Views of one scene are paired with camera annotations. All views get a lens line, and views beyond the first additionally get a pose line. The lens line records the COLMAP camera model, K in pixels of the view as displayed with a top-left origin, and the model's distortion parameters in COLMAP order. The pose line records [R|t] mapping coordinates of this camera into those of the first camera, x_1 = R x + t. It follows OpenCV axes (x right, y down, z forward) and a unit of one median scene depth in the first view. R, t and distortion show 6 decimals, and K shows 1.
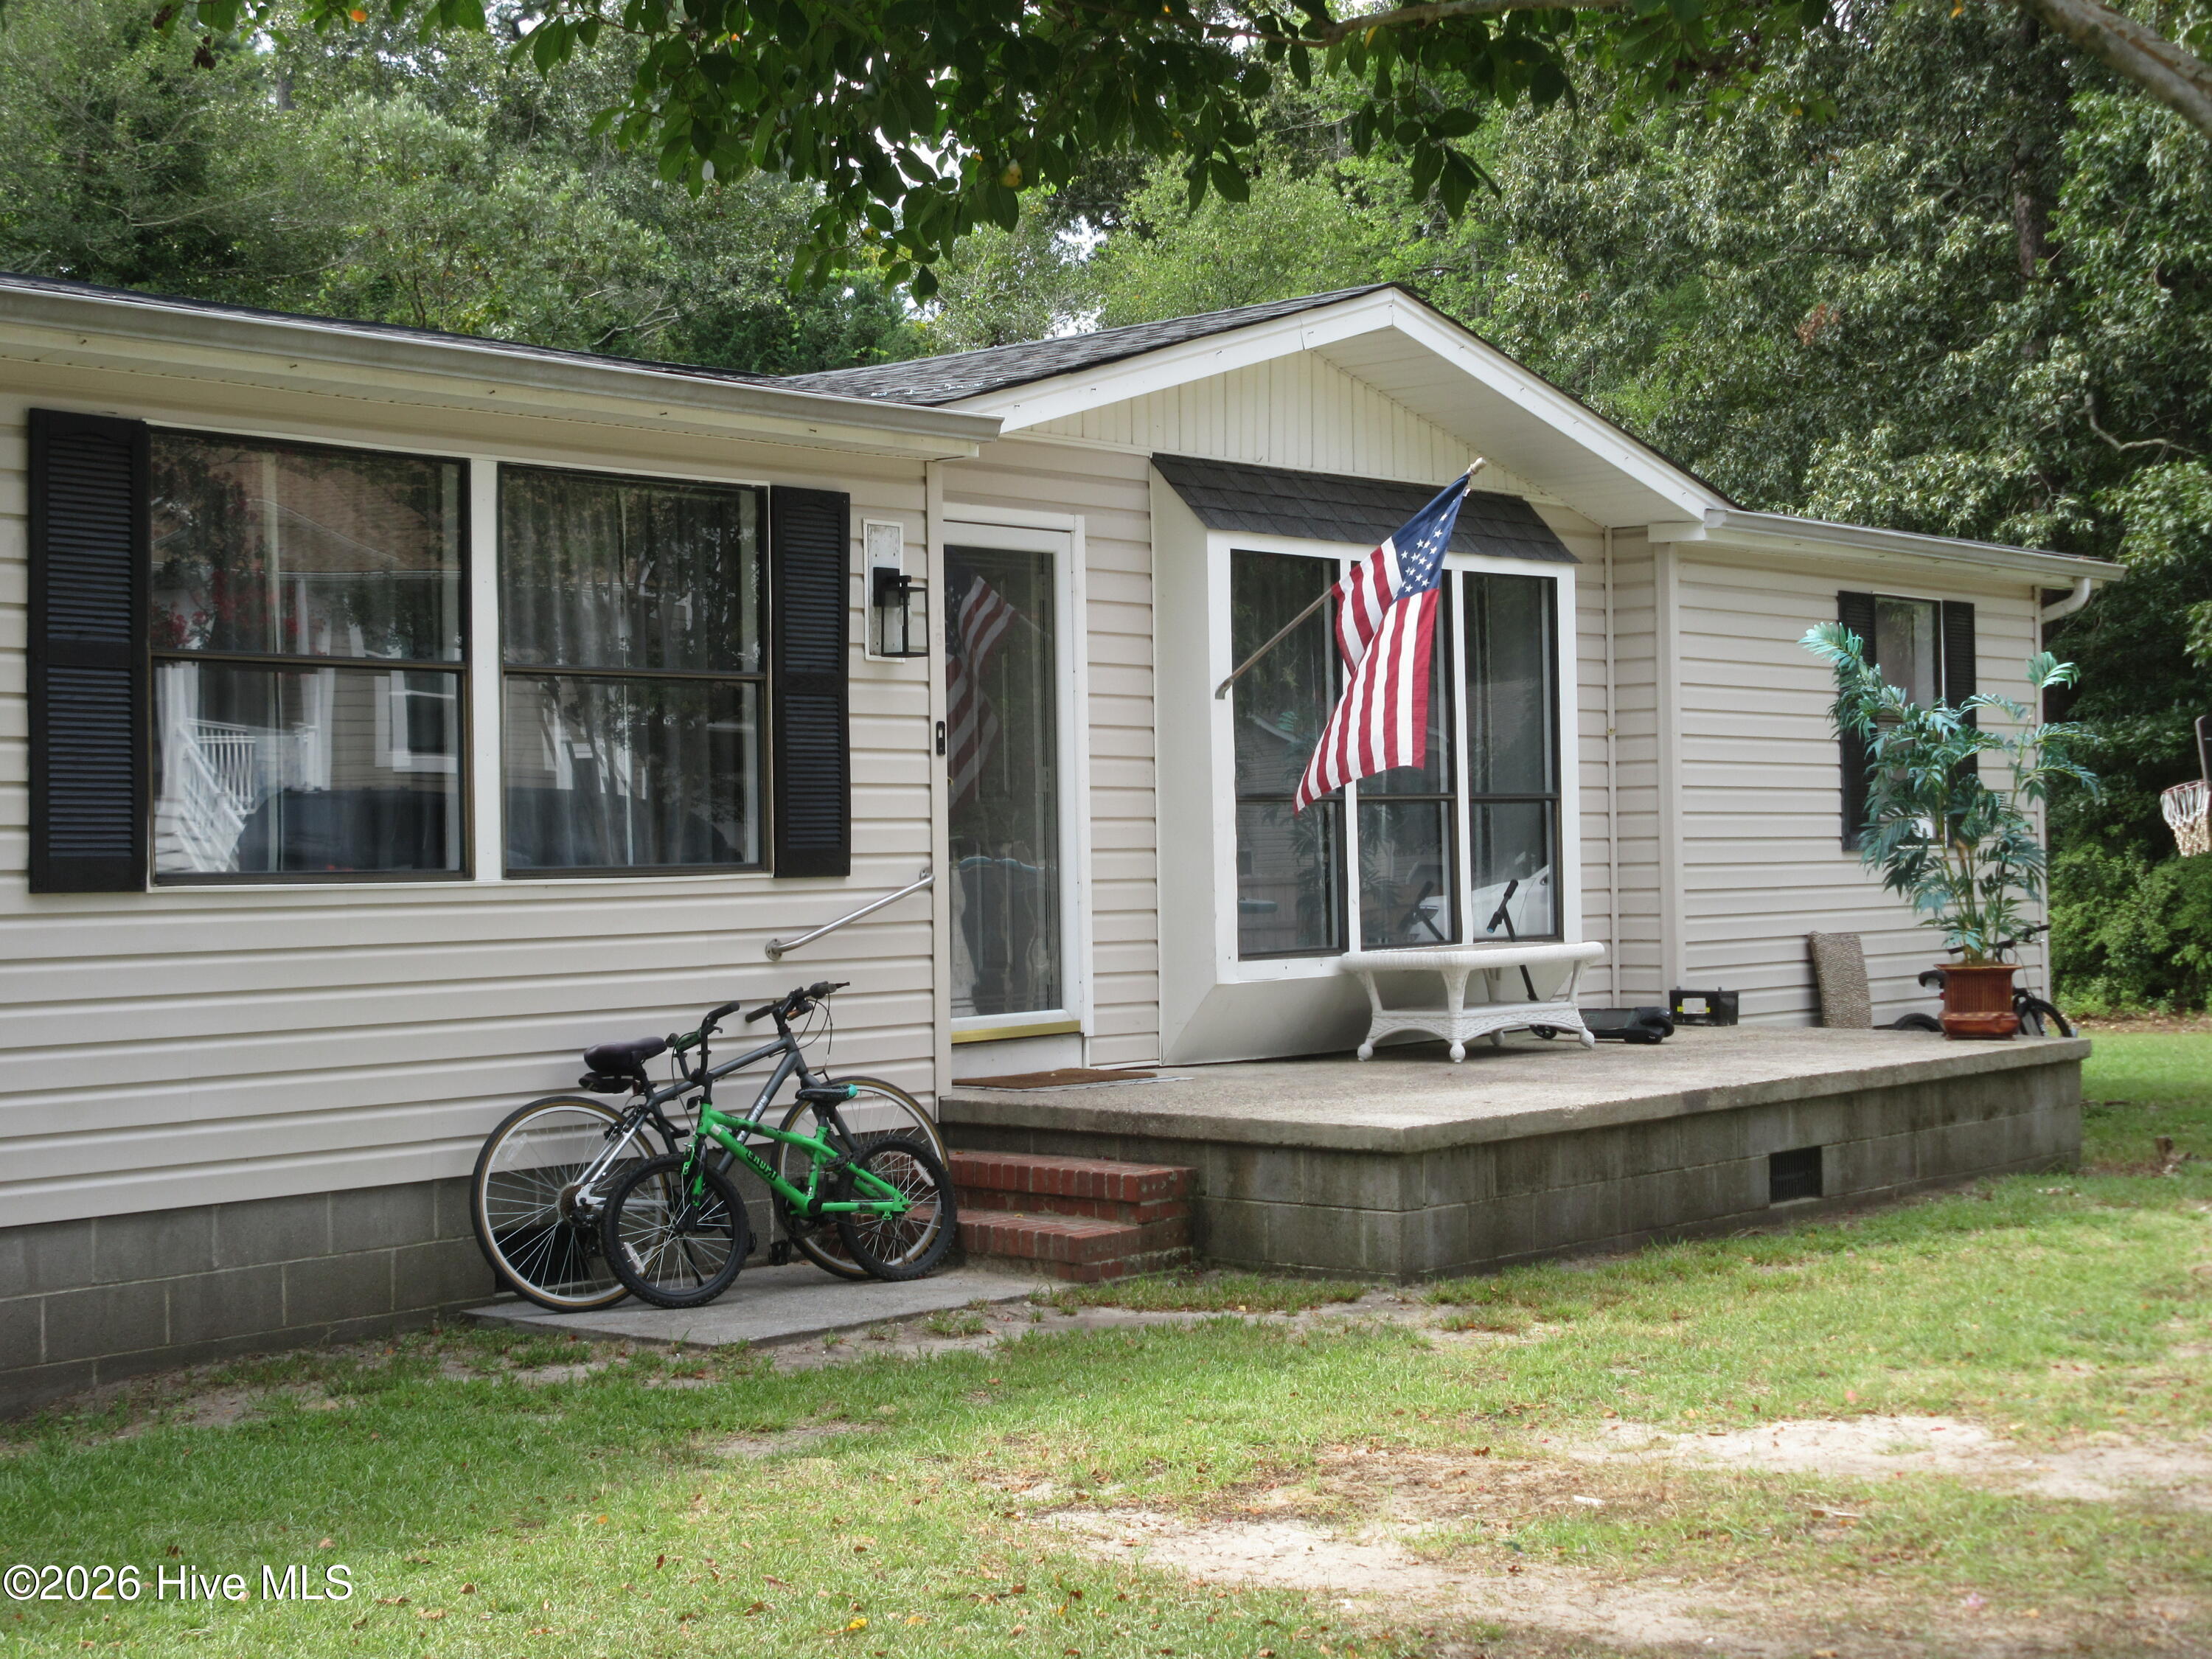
lens RADIAL K [[3263.4, 0, 1117.6], [0, 3263.4, 836.1], [0, 0, 1]] dist [0.024624, 0.000000]
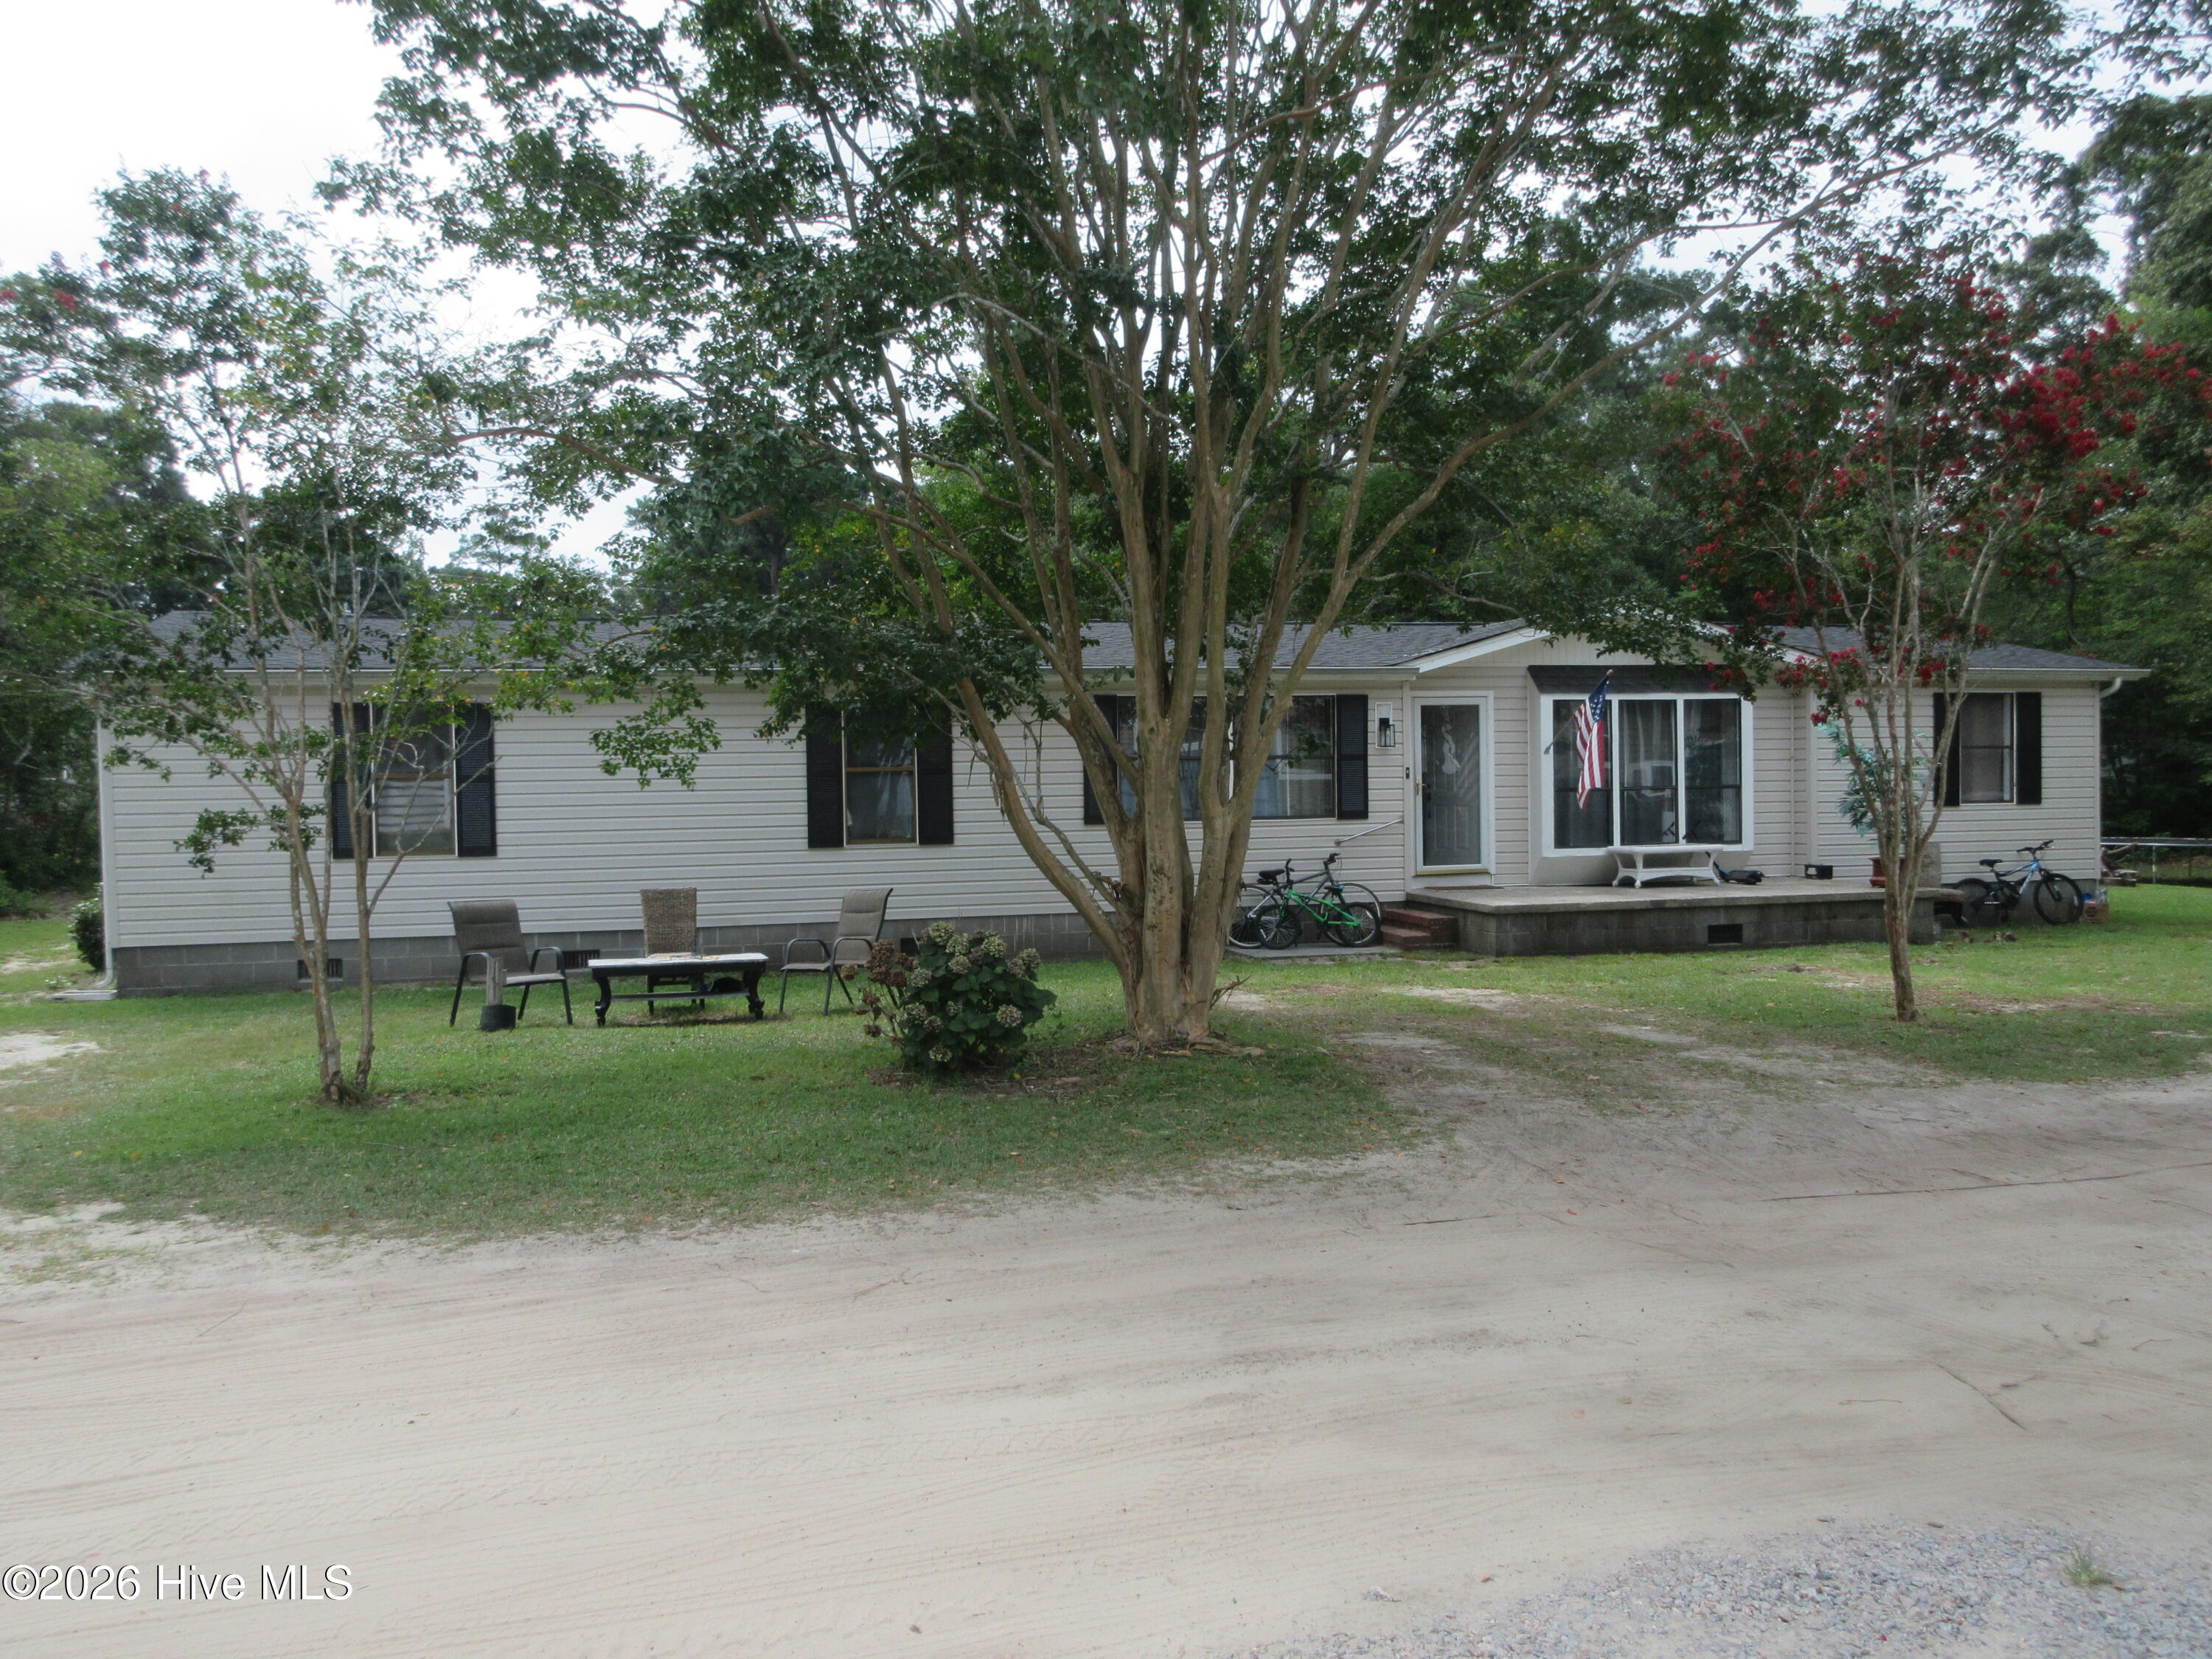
lens RADIAL K [[1785.1, 0, 1103.8], [0, 1785.1, 839.3], [0, 0, 1]] dist [-0.018488, 0.008979]
pose [[0.816335, 0.022628, -0.577136, 0.599272], [0.004624, 0.998944, 0.045707, -0.040809], [0.577561, -0.039981, 0.815368, -0.454339]]
